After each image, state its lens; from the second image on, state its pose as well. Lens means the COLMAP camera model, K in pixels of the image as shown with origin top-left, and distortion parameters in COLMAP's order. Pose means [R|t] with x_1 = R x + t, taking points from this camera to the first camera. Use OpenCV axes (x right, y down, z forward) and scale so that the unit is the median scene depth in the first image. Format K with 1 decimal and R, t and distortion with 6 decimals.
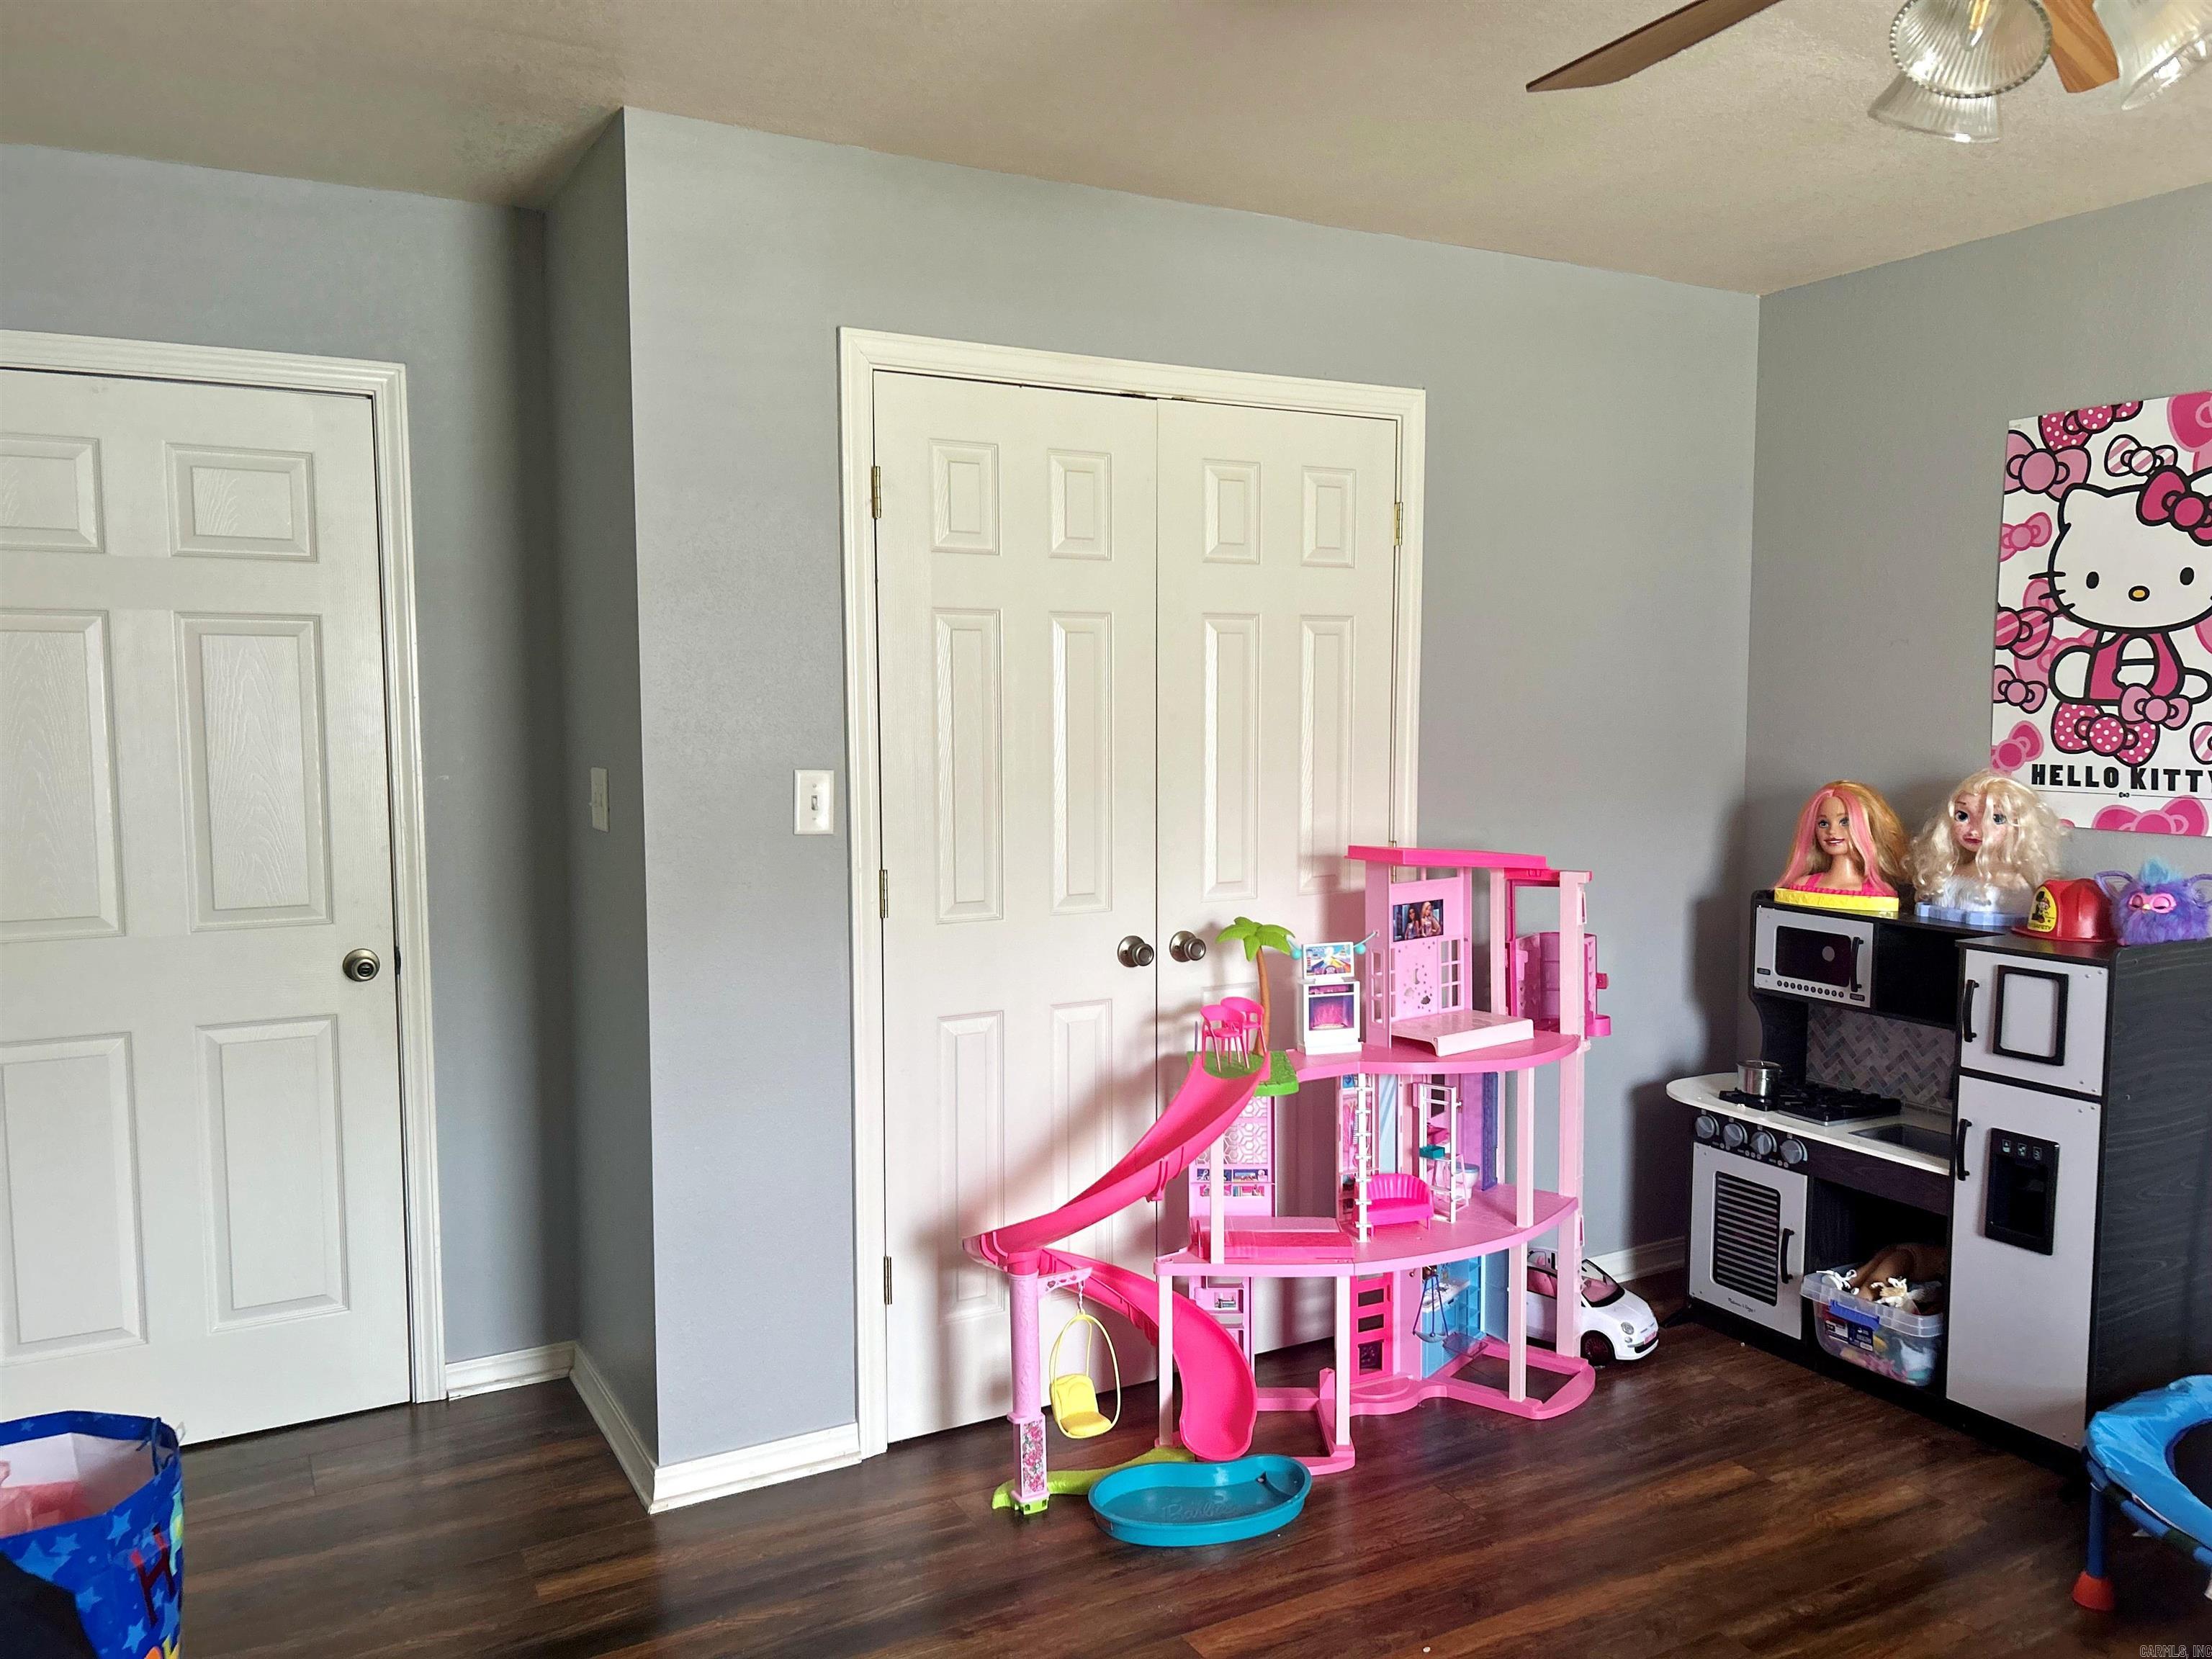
lens RADIAL K [[1656.7, 0, 1107.0], [0, 1656.7, 830.7], [0, 0, 1]] dist [0.007573, 0.003280]
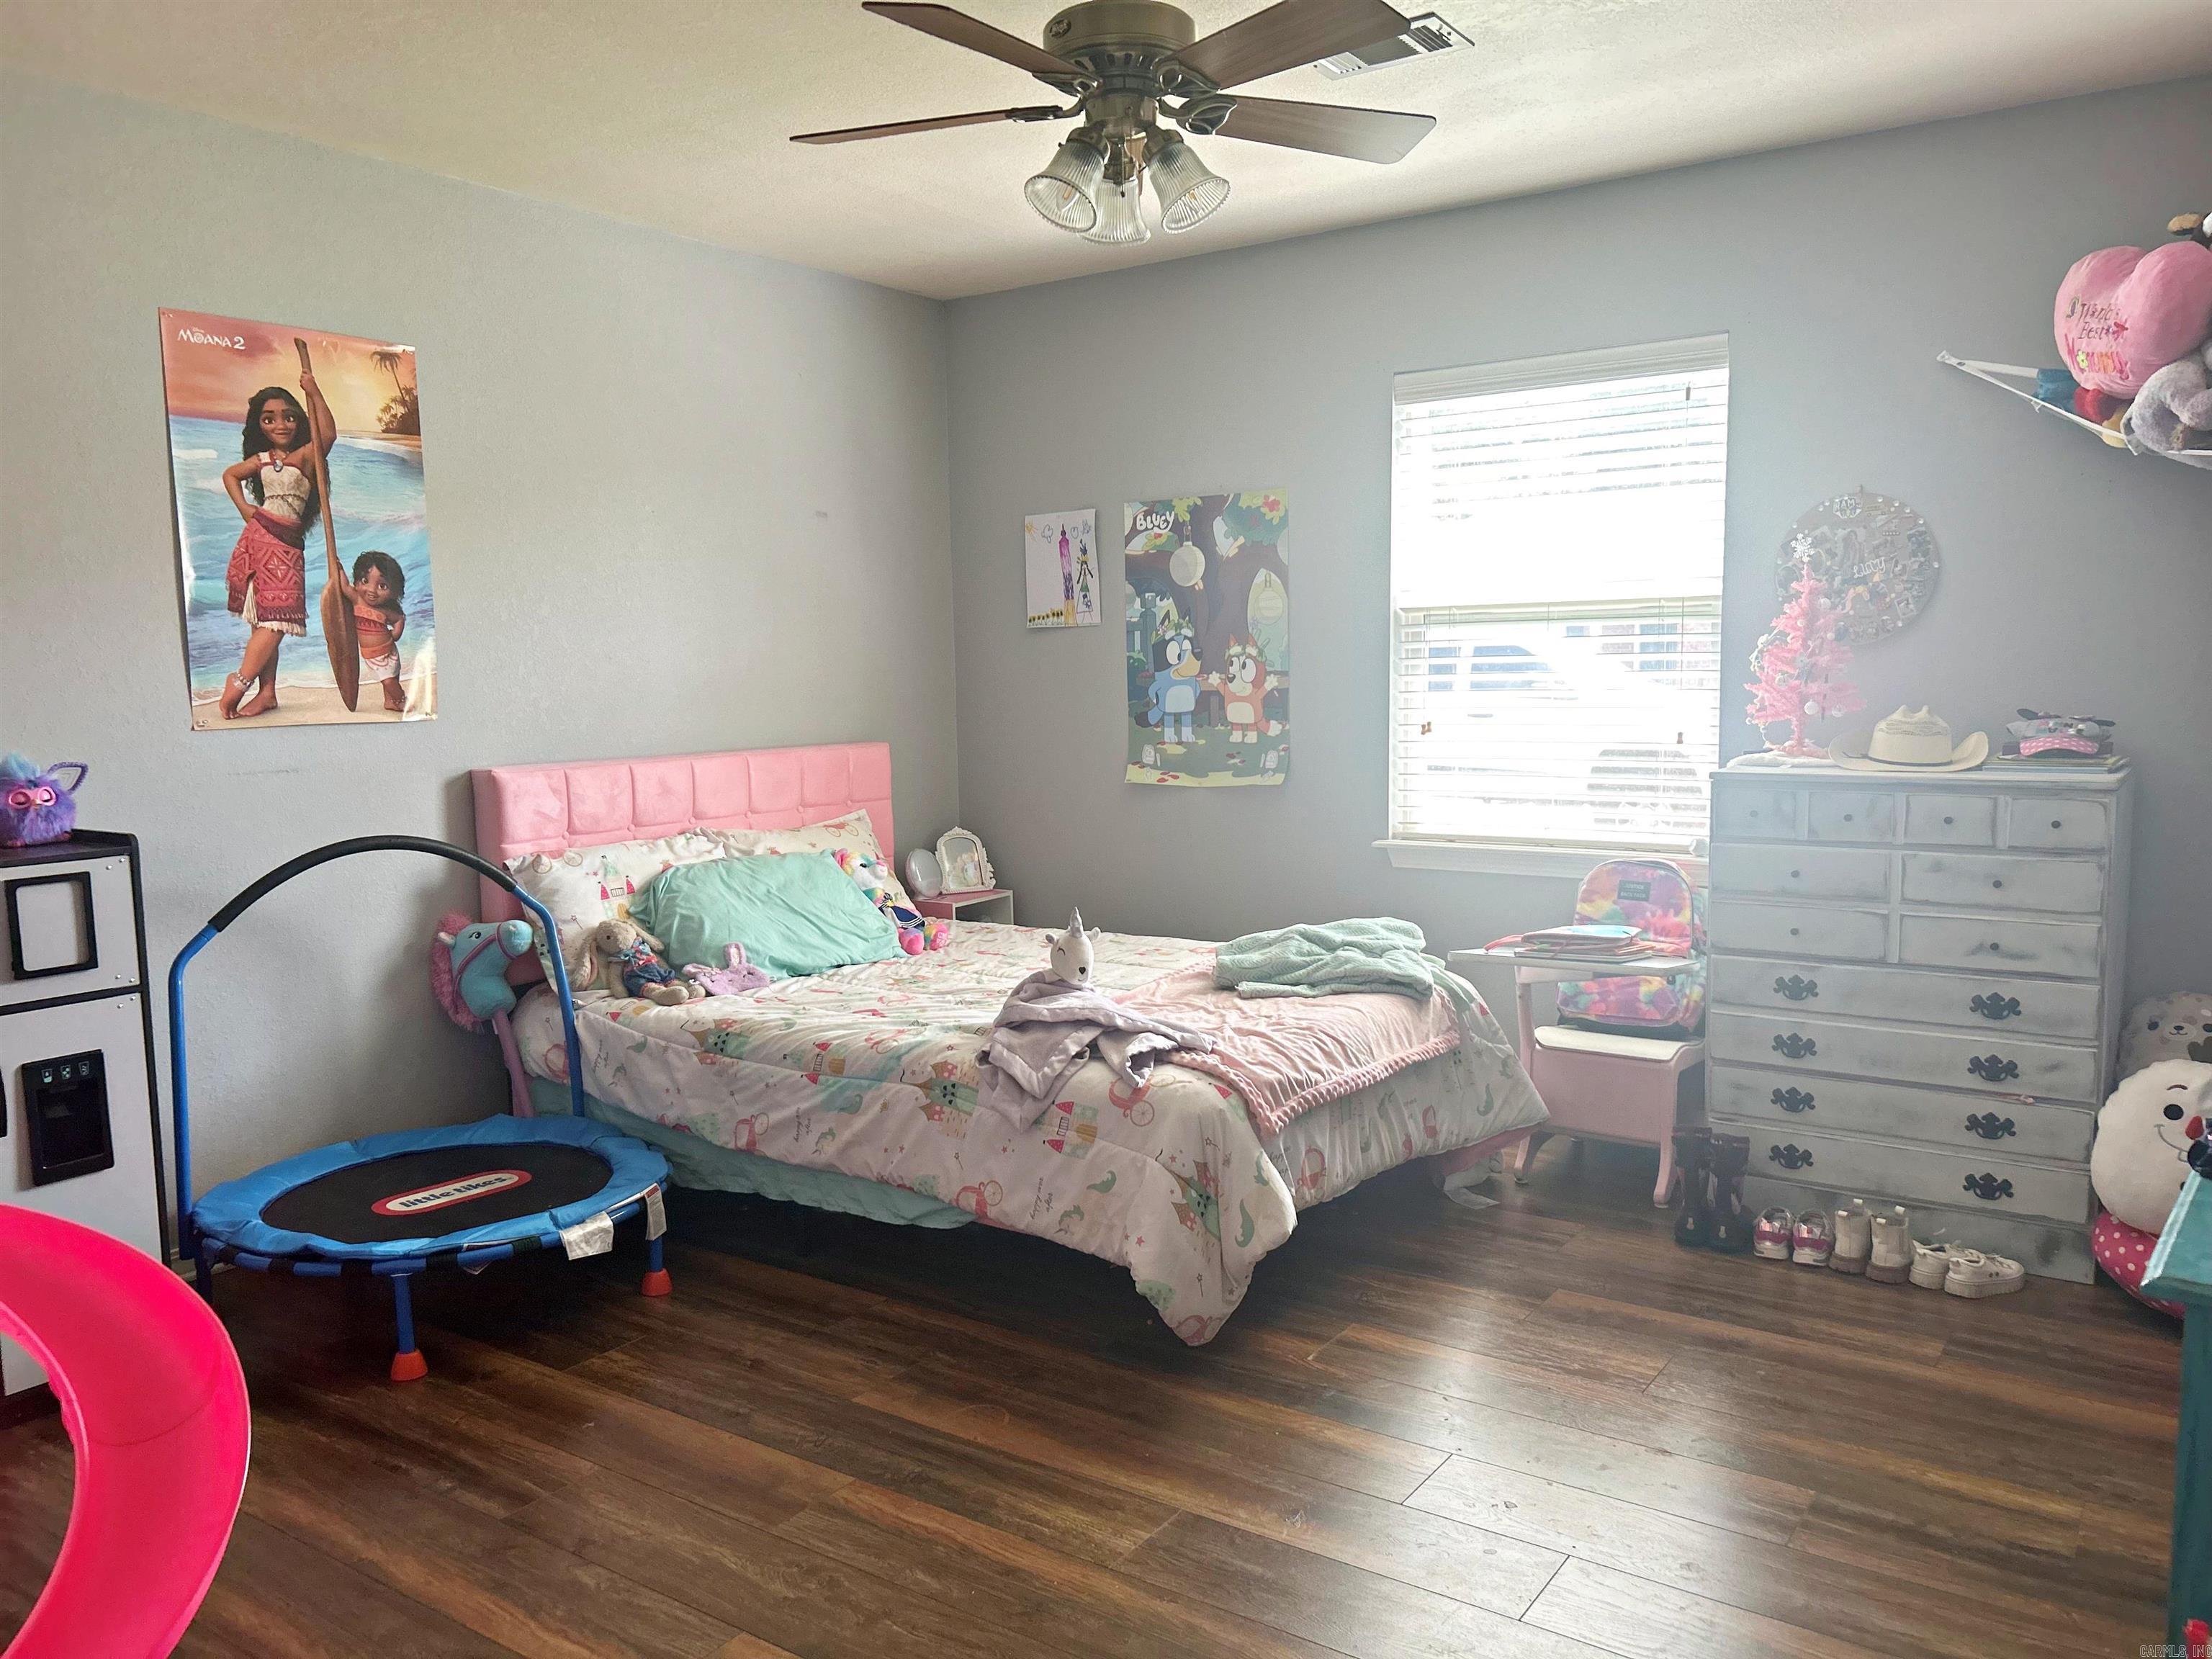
lens RADIAL K [[1656.7, 0, 1105.0], [0, 1656.7, 832.1], [0, 0, 1]] dist [0.007573, 0.003280]
pose [[-0.453861, -0.086179, 0.886895, -0.524708], [0.090061, 0.985779, 0.141876, -0.018391], [-0.886509, 0.144266, -0.439646, 0.887261]]
